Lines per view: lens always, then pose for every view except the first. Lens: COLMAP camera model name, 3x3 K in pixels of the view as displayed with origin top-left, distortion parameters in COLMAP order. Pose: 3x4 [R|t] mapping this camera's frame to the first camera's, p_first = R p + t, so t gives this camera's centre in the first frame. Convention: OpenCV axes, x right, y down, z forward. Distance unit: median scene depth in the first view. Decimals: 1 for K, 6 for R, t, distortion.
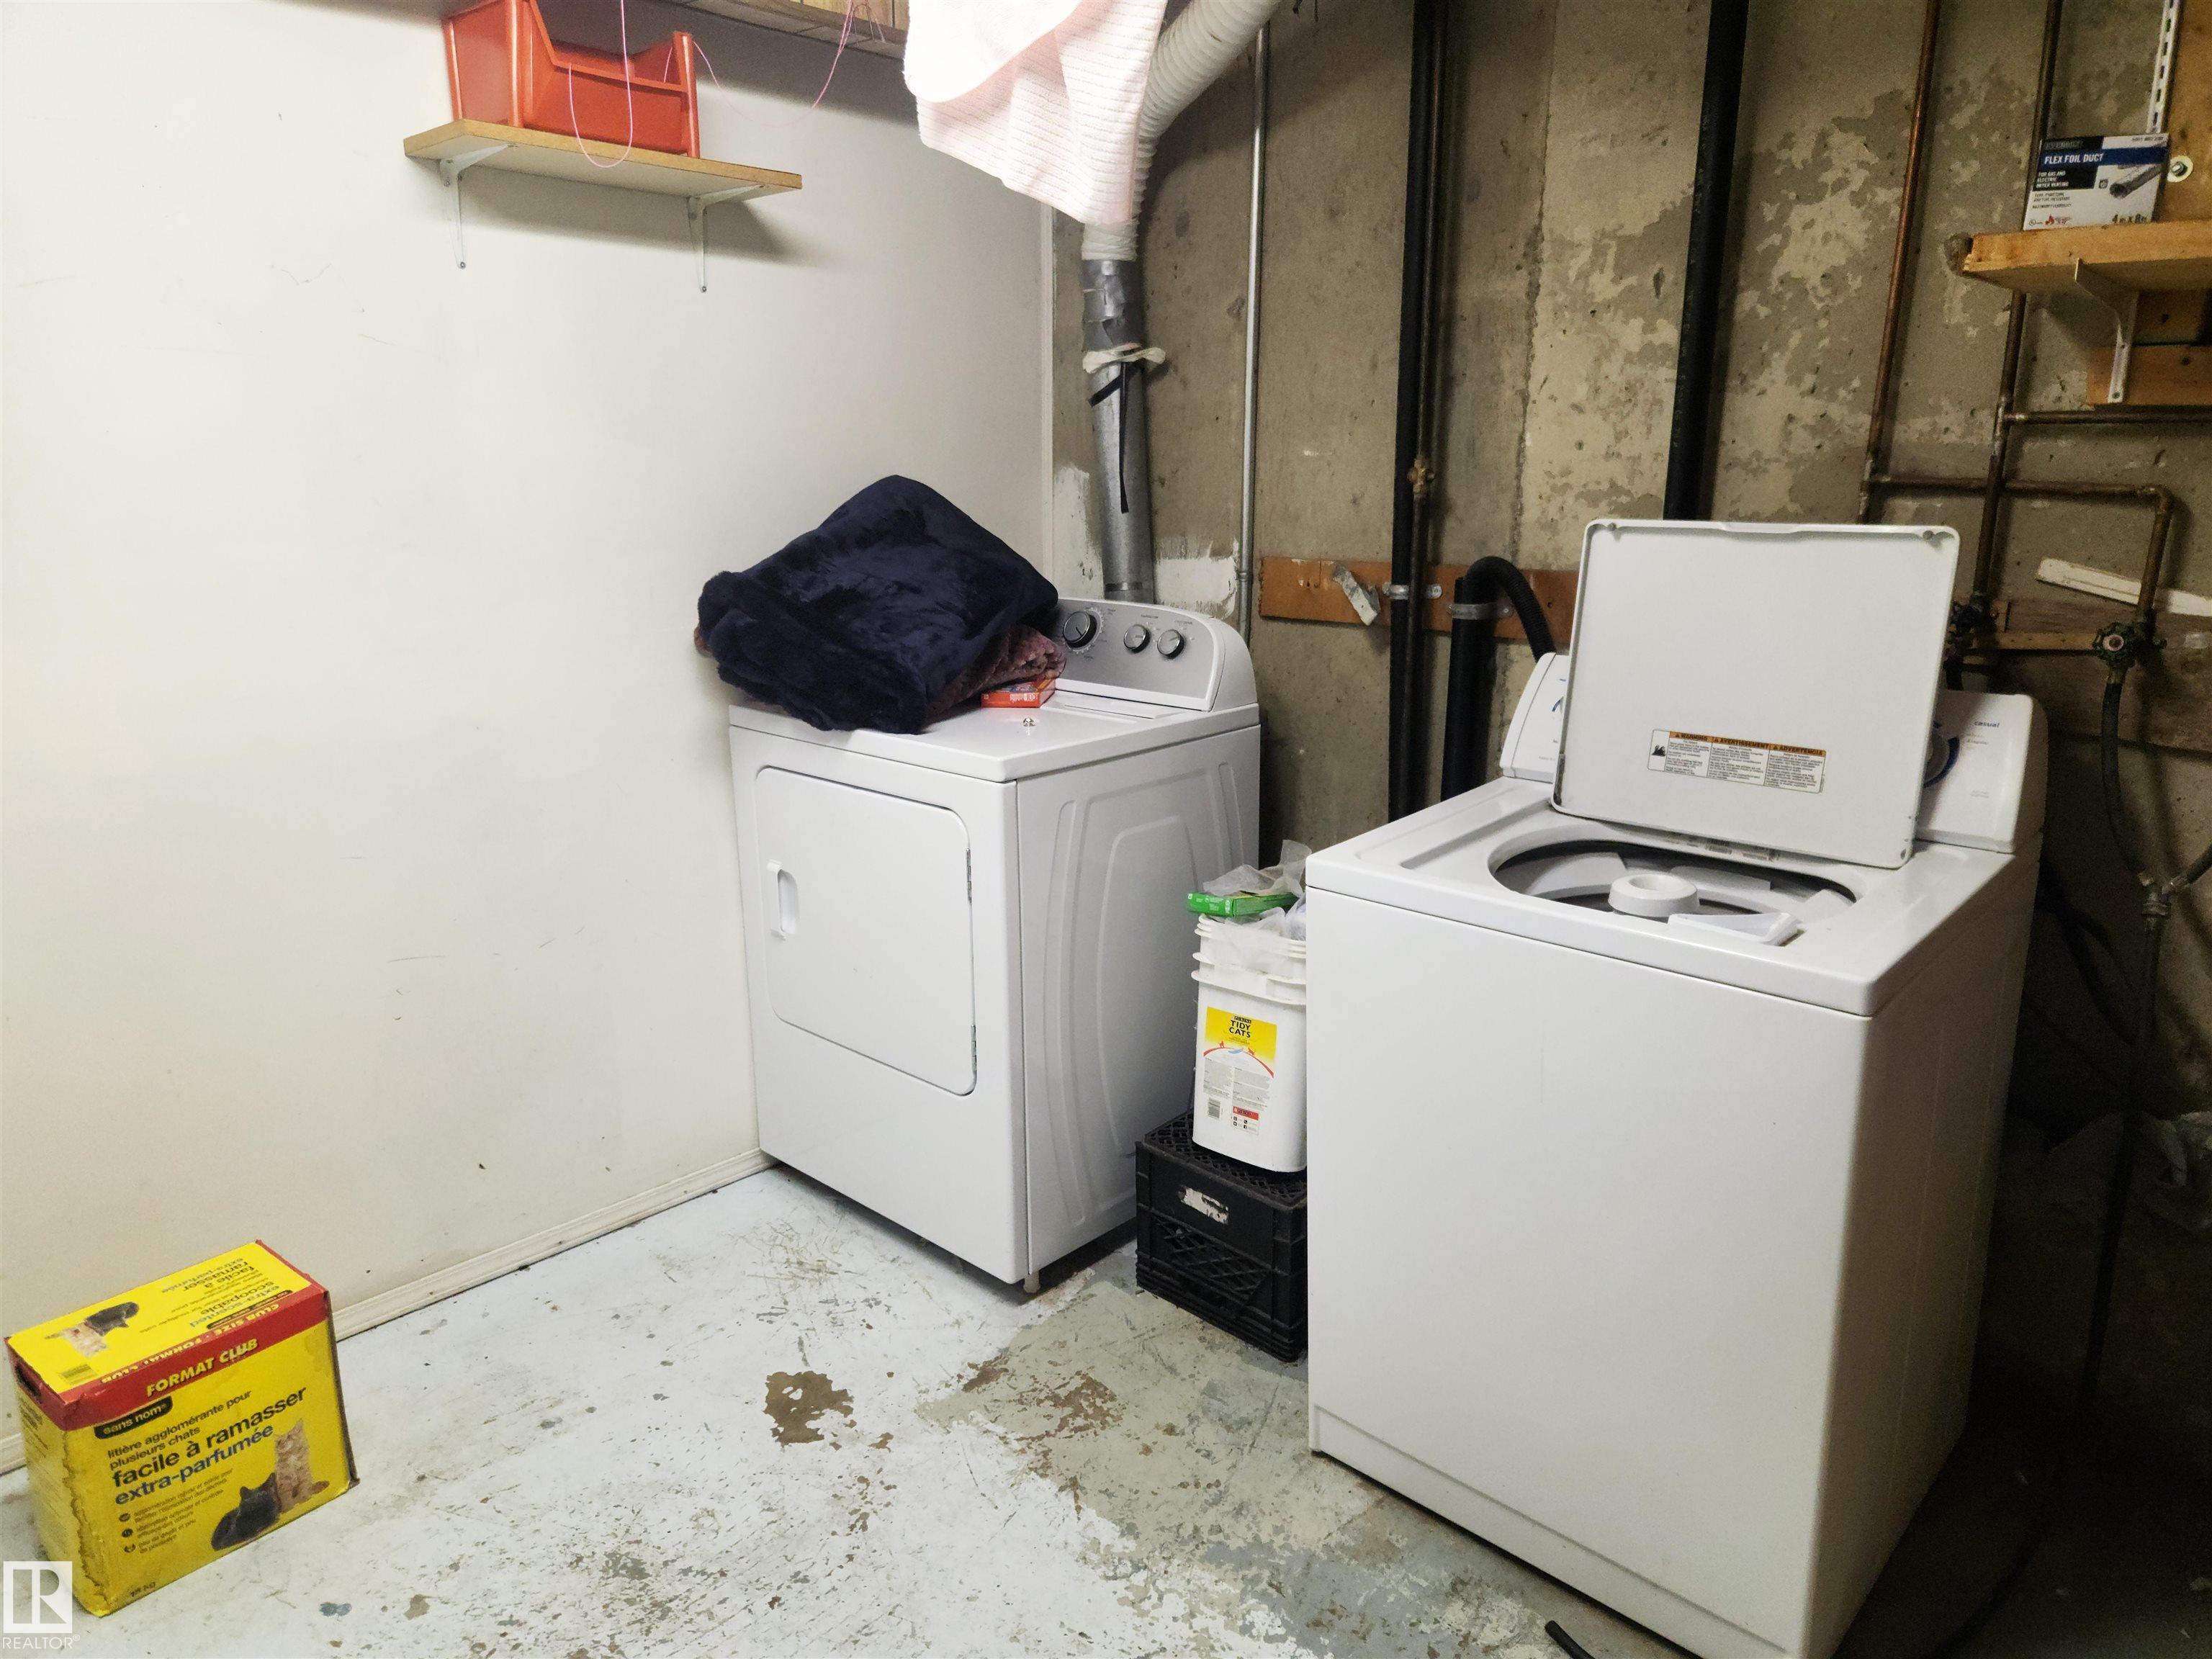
lens RADIAL K [[1485.5, 0, 1109.5], [0, 1485.5, 817.2], [0, 0, 1]] dist [0.073949, -0.057747]
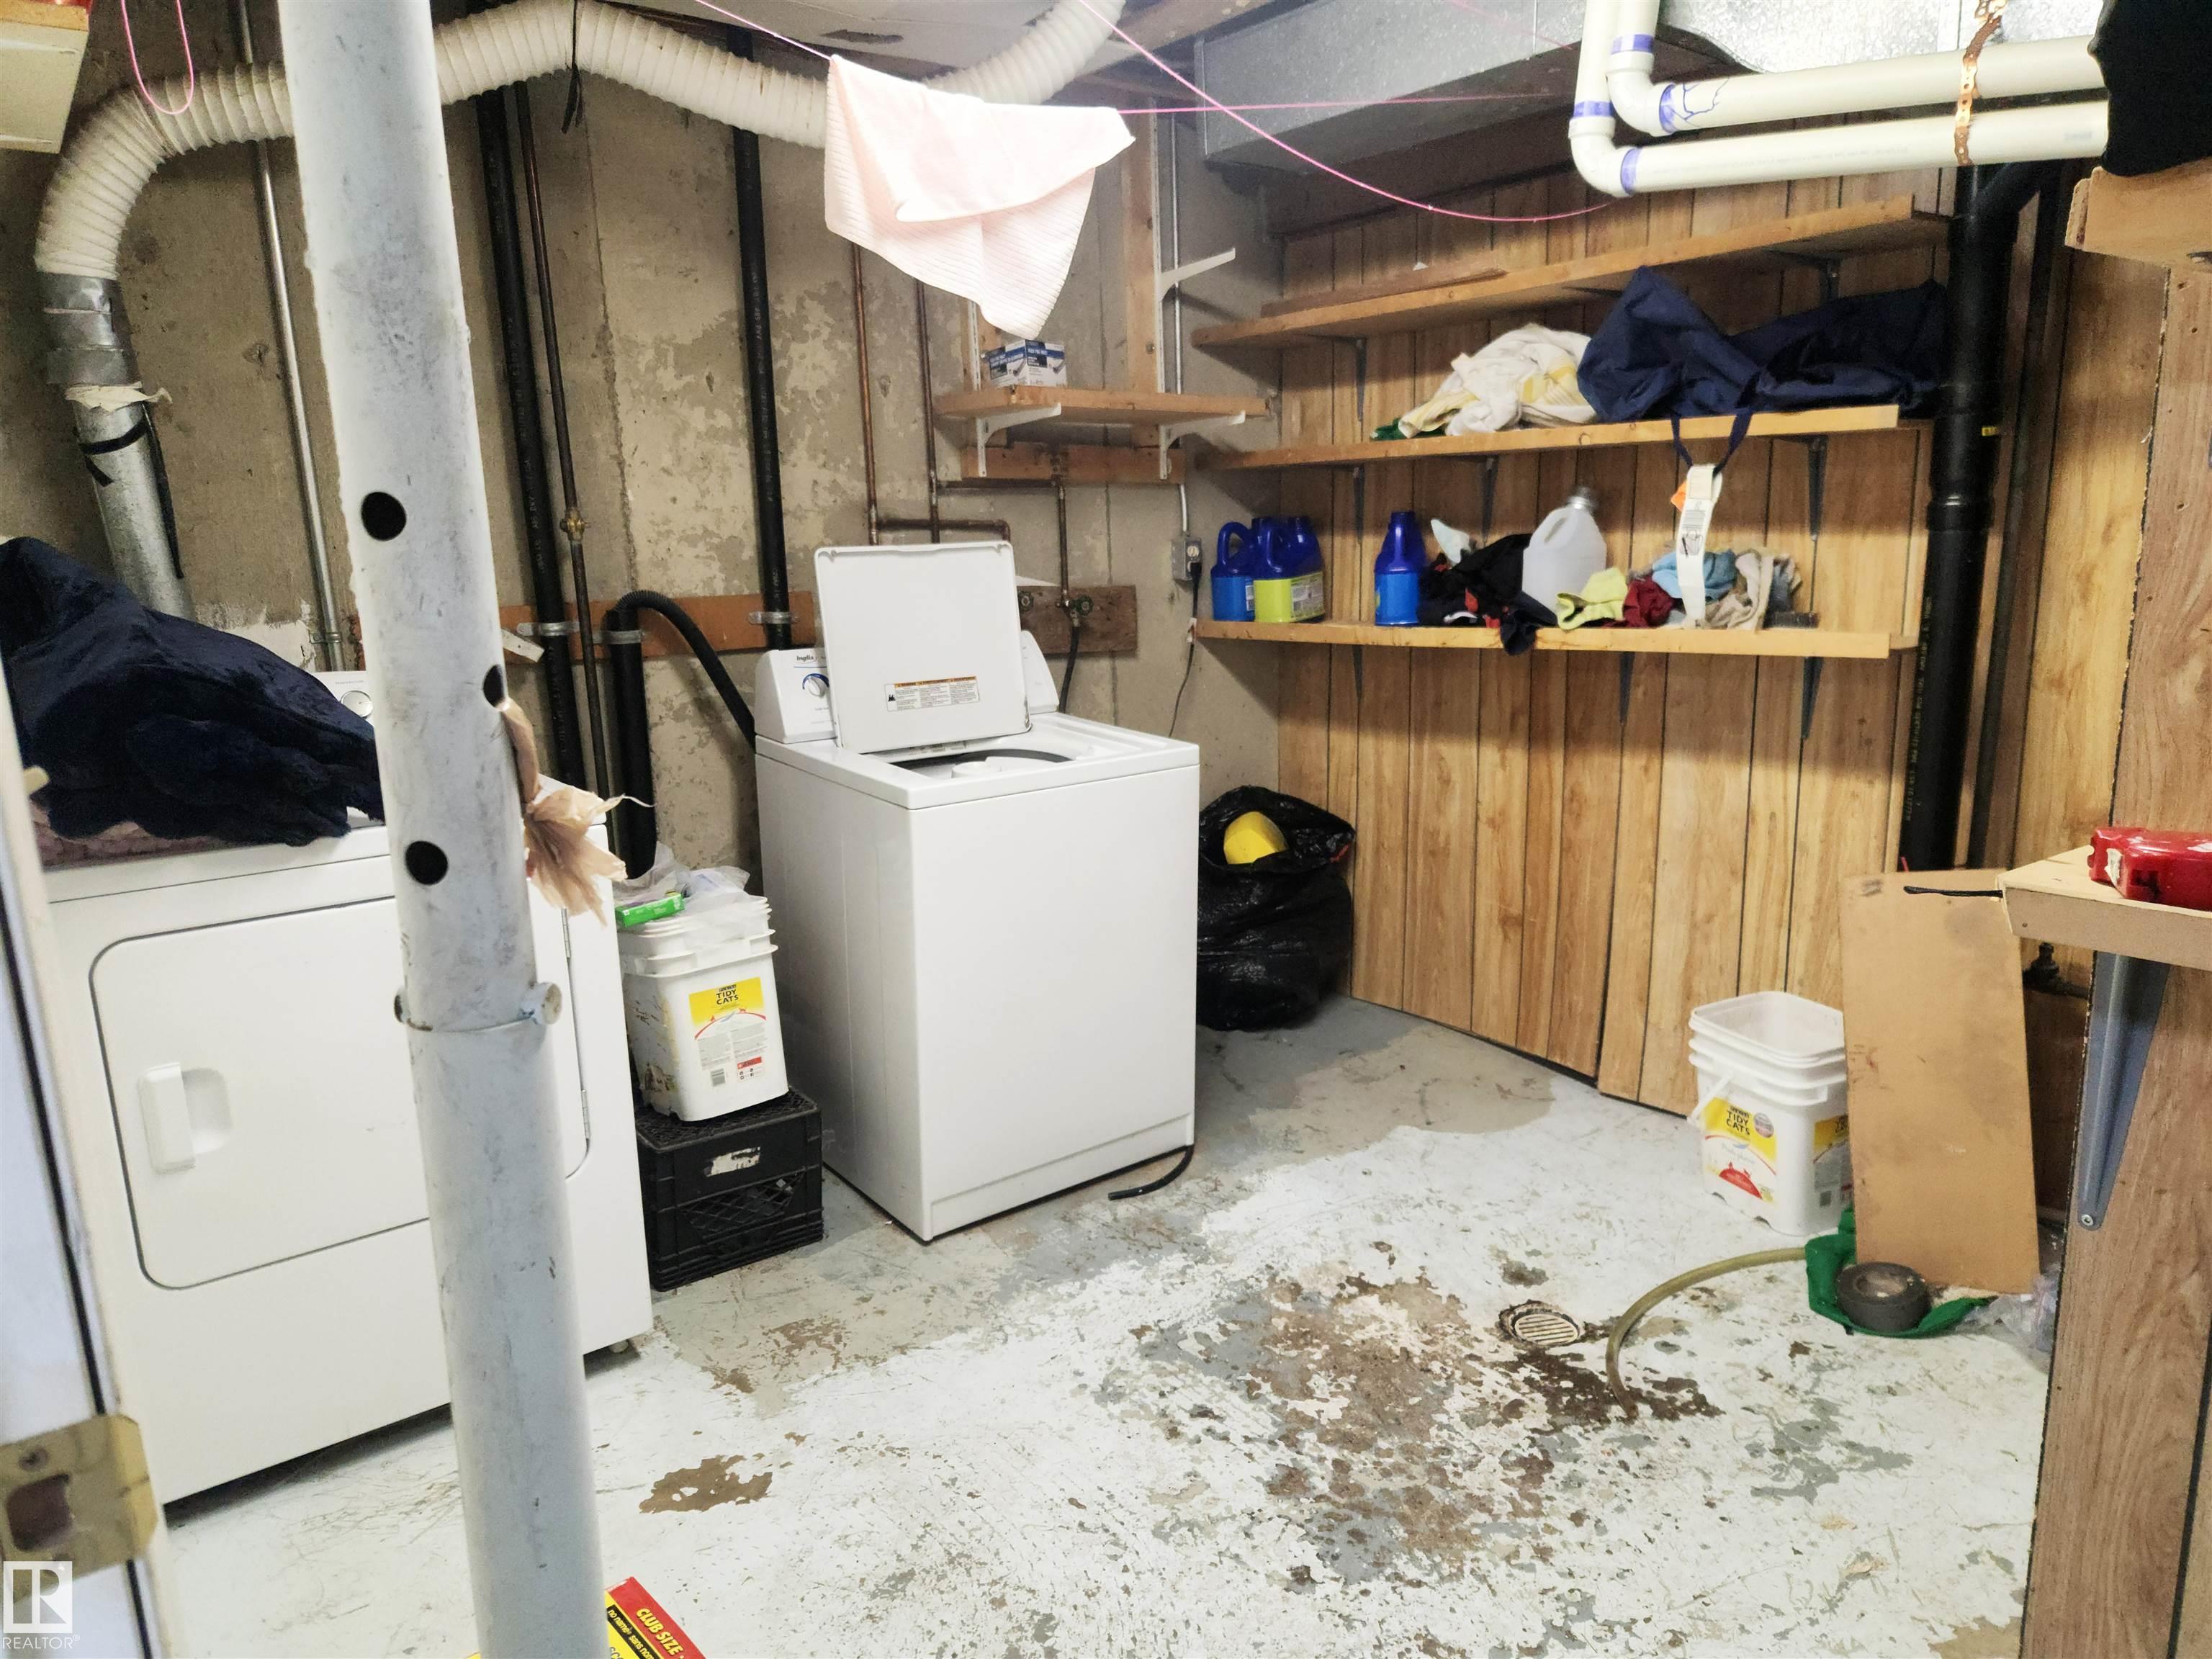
lens RADIAL K [[1485.5, 0, 1122.2], [0, 1485.5, 838.1], [0, 0, 1]] dist [0.073949, -0.057747]
pose [[0.165837, -0.214535, 0.962535, -0.982232], [0.259987, 0.951030, 0.167178, -0.091953], [-0.951265, 0.222523, 0.213492, 0.447750]]
